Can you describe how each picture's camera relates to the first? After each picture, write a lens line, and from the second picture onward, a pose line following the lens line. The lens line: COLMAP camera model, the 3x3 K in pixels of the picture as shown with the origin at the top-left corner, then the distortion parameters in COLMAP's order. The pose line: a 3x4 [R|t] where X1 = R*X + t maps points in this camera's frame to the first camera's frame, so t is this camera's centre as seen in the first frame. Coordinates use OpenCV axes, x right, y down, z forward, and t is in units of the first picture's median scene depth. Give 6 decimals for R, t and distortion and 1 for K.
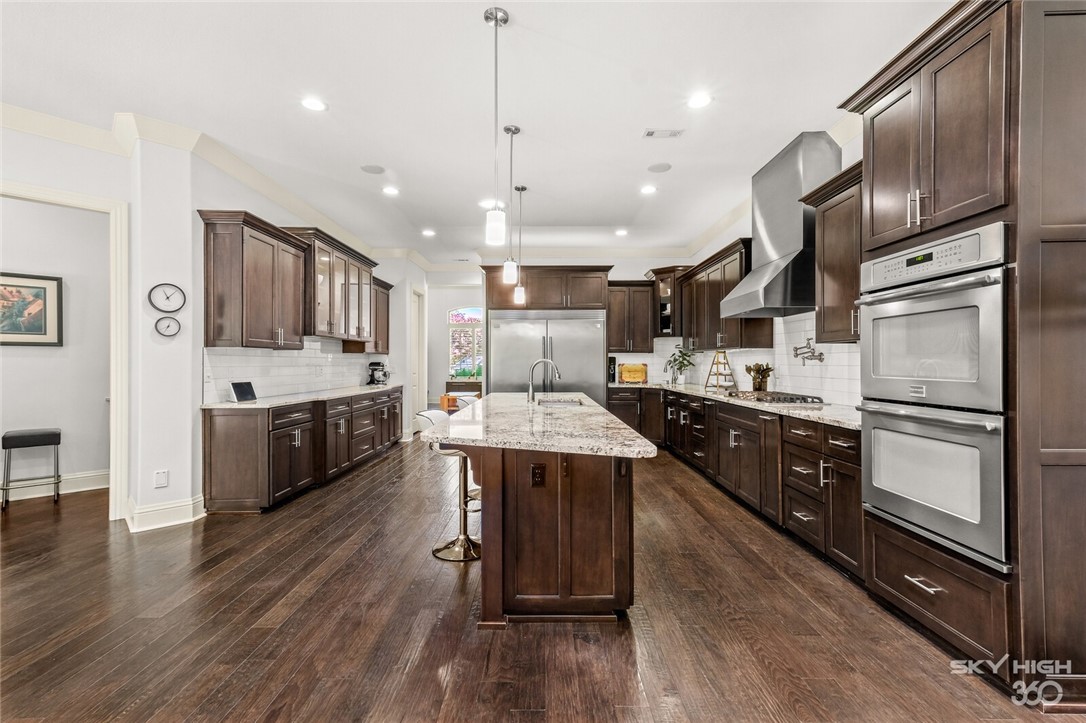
lens RADIAL K [[482.0, 0, 540.2], [0, 482.0, 362.5], [0, 0, 1]] dist [0.017158, 0.000098]
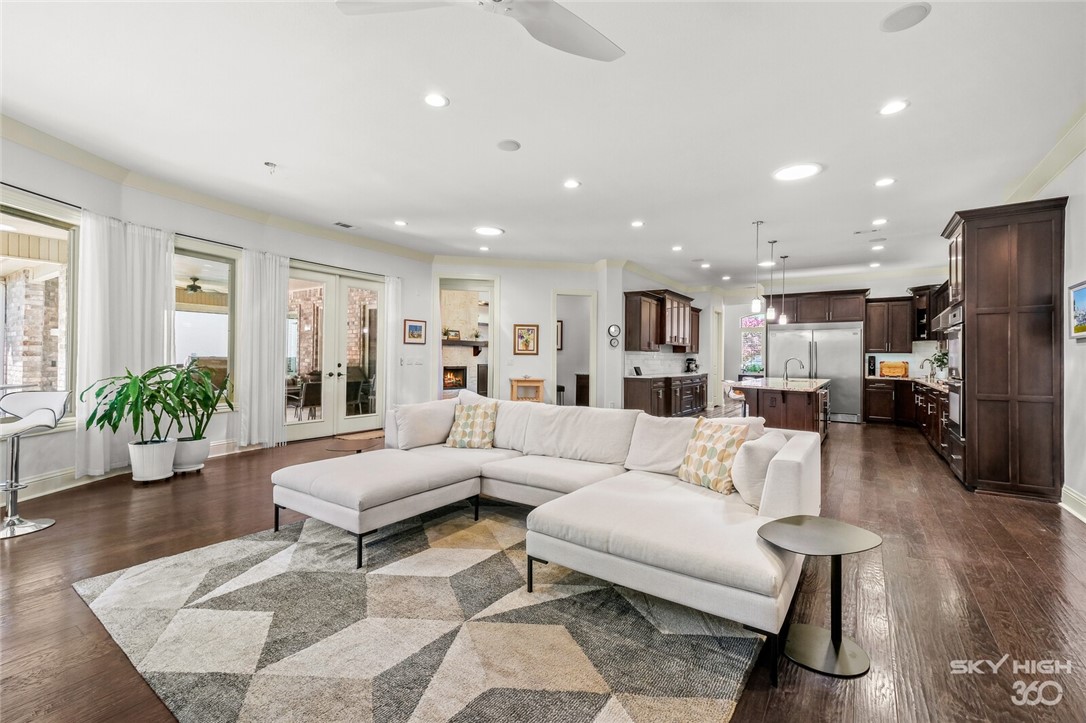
lens RADIAL K [[470.6, 0, 543.4], [0, 470.6, 354.3], [0, 0, 1]] dist [0.013989, -0.000177]
pose [[0.831501, 0.004485, -0.555505, 0.139354], [-0.010402, 0.999918, -0.007497, 0.003153], [0.555426, 0.012012, 0.831479, -0.656829]]
